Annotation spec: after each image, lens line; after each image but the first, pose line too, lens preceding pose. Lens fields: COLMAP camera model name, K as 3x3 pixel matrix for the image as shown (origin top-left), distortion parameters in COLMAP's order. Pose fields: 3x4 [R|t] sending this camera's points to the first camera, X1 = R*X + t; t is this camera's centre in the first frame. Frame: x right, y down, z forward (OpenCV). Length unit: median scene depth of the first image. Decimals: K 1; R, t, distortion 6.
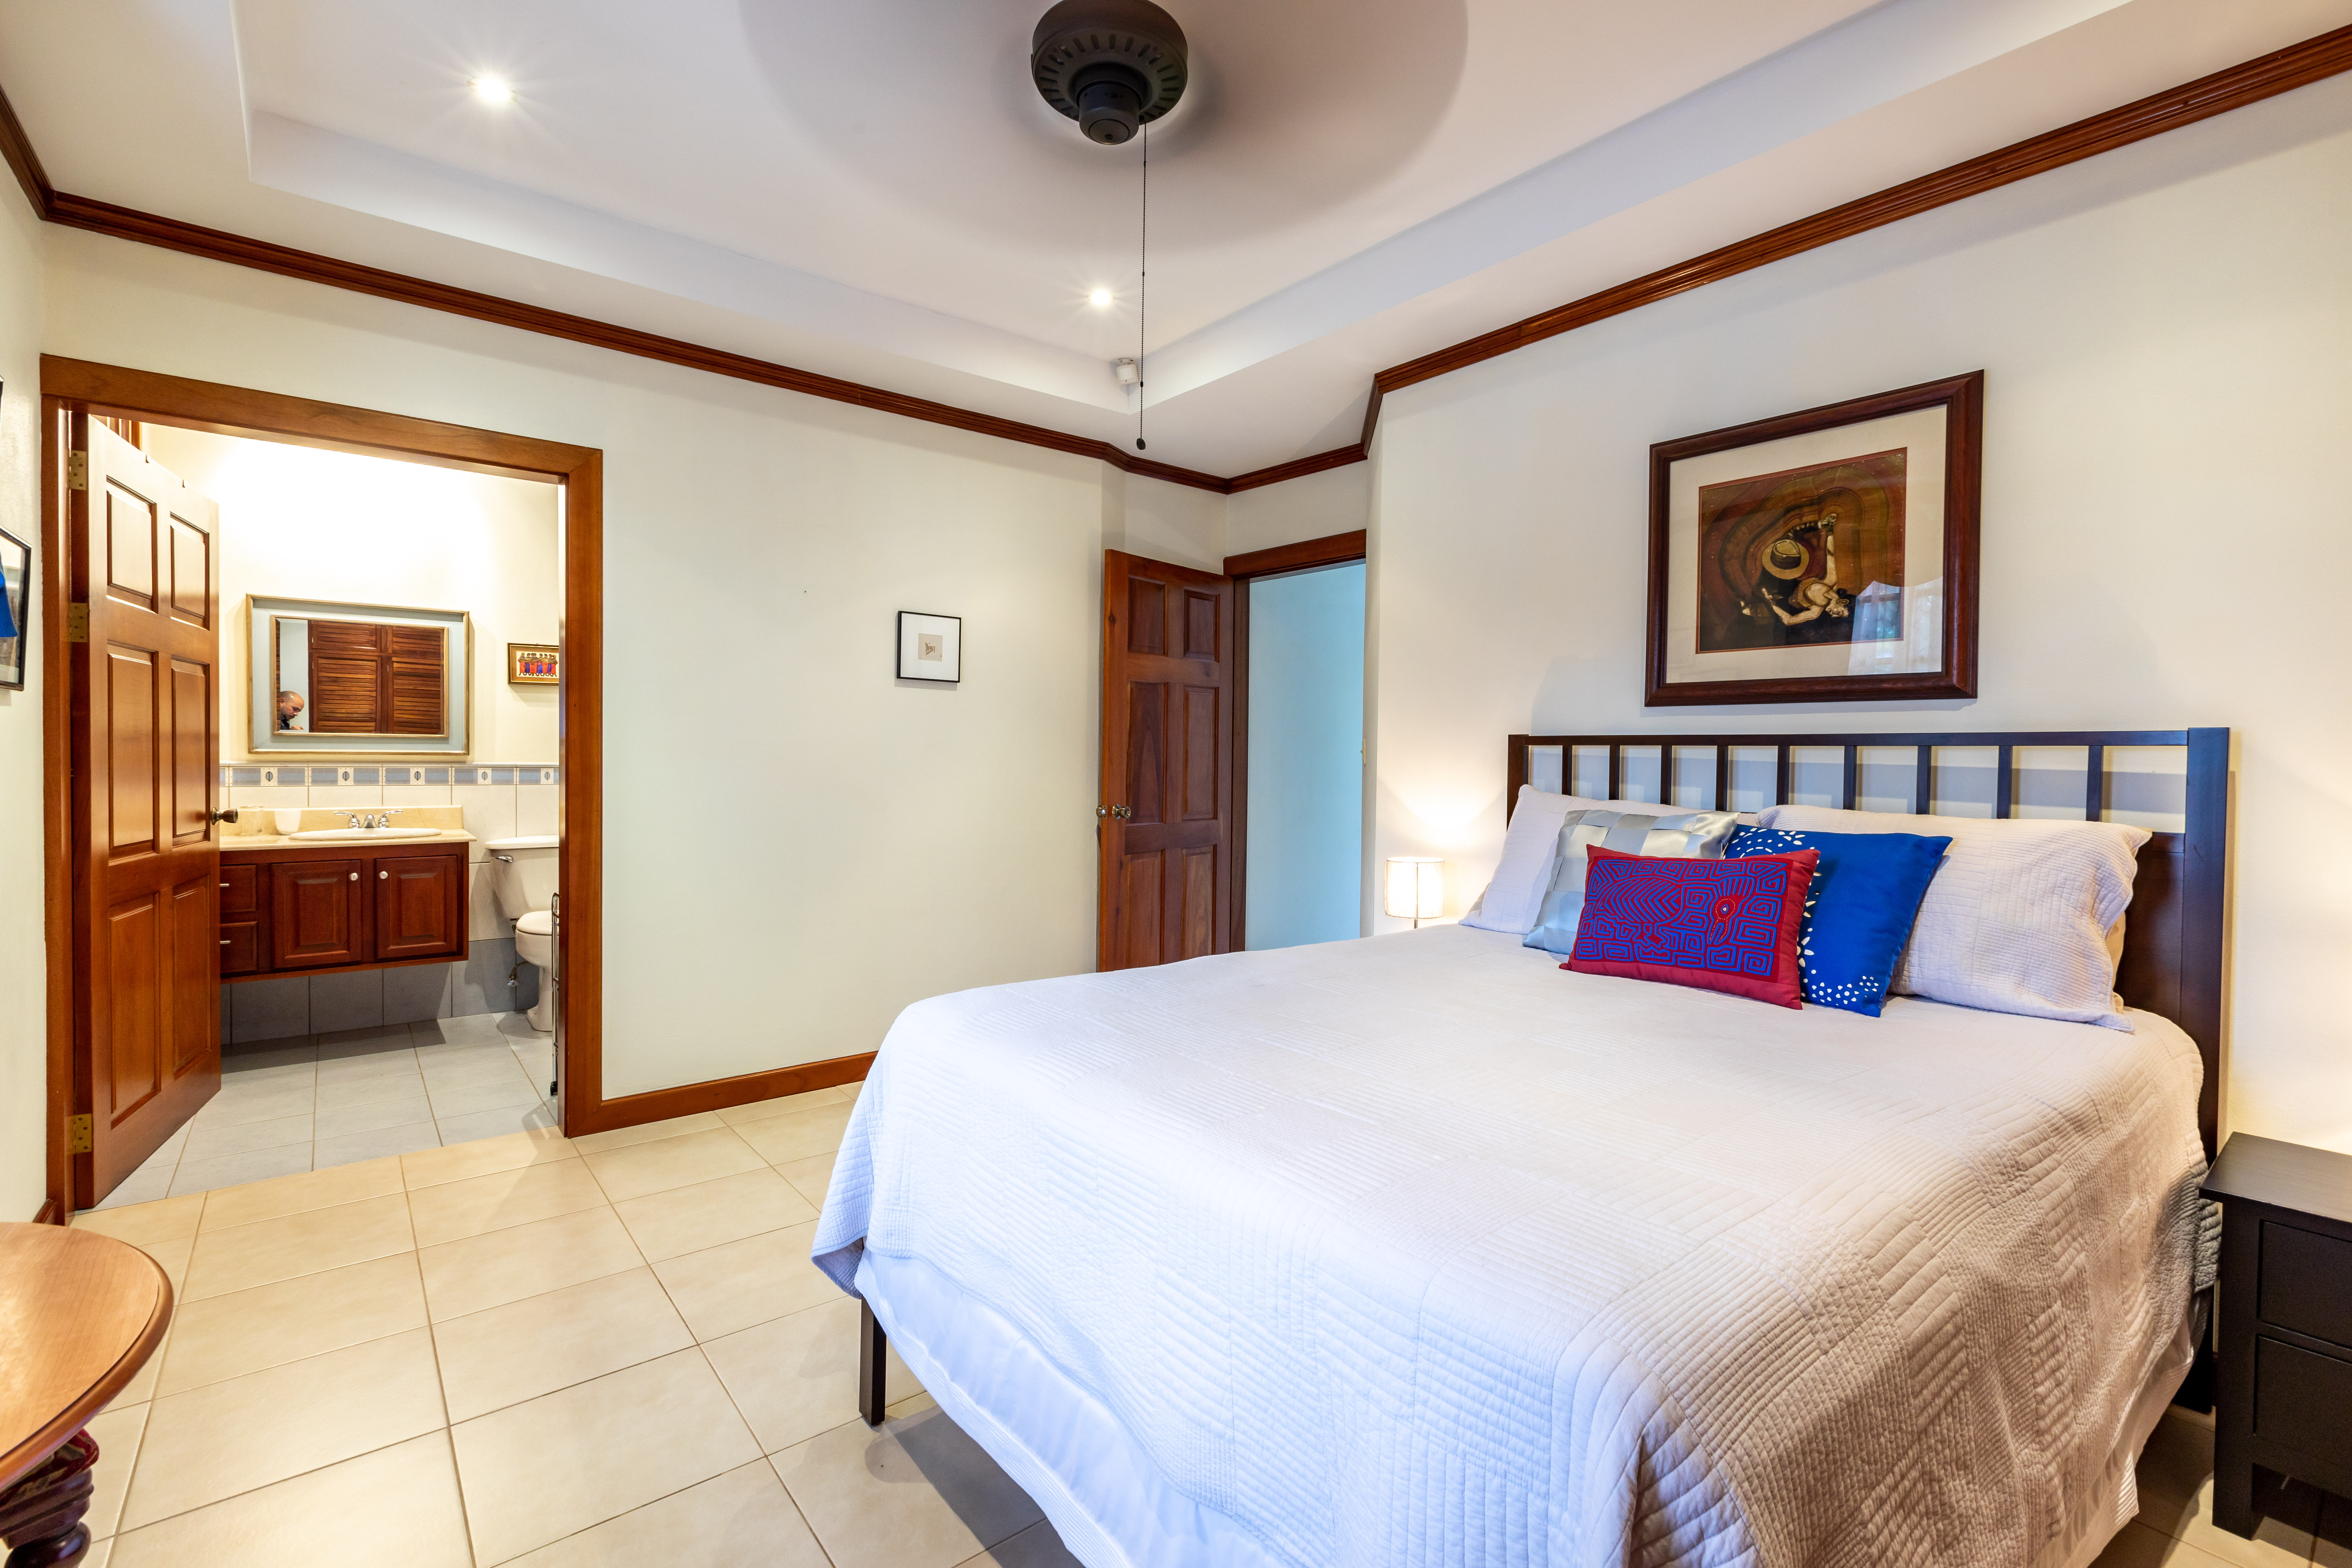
lens RADIAL K [[1043.3, 0, 1178.8], [0, 1043.3, 772.4], [0, 0, 1]] dist [-0.000471, 0.001238]
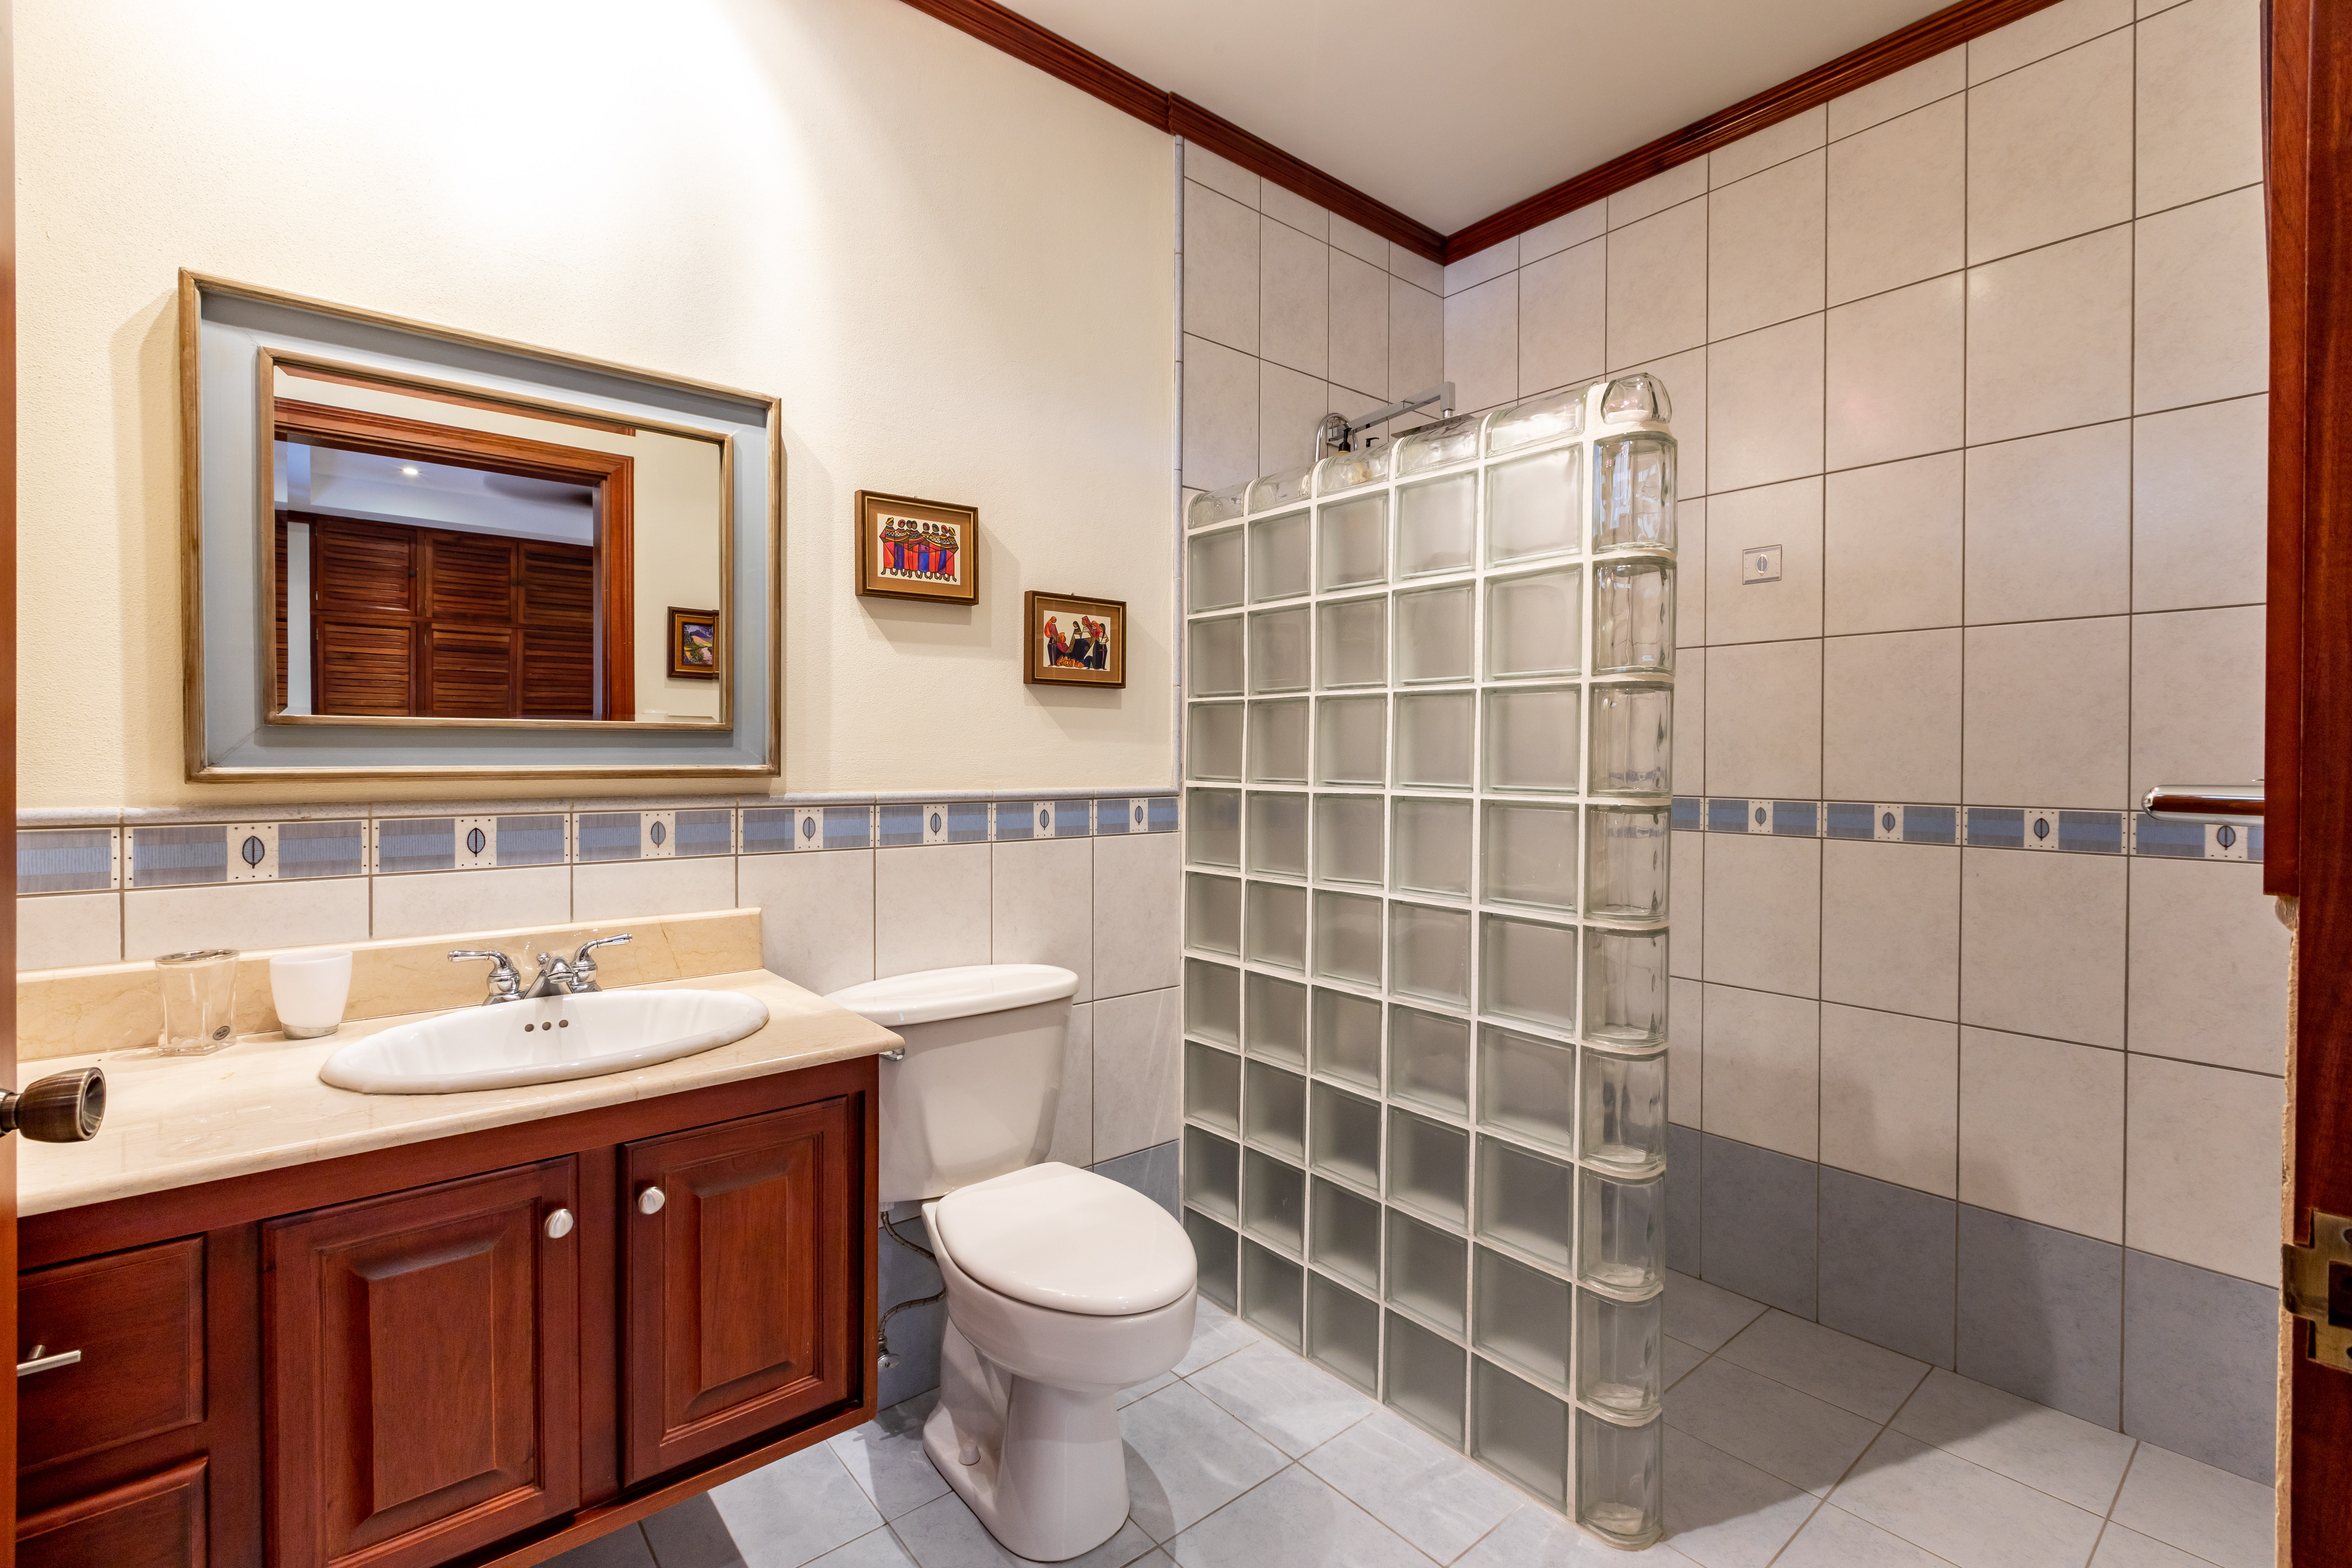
lens RADIAL K [[1043.2, 0, 1173.5], [0, 1043.2, 765.9], [0, 0, 1]] dist [-0.000471, 0.001238]
pose [[0.999971, -0.005769, 0.004977, -0.560880], [0.005791, 0.999974, -0.004359, -0.018395], [-0.004952, 0.004388, 0.999978, 0.644101]]
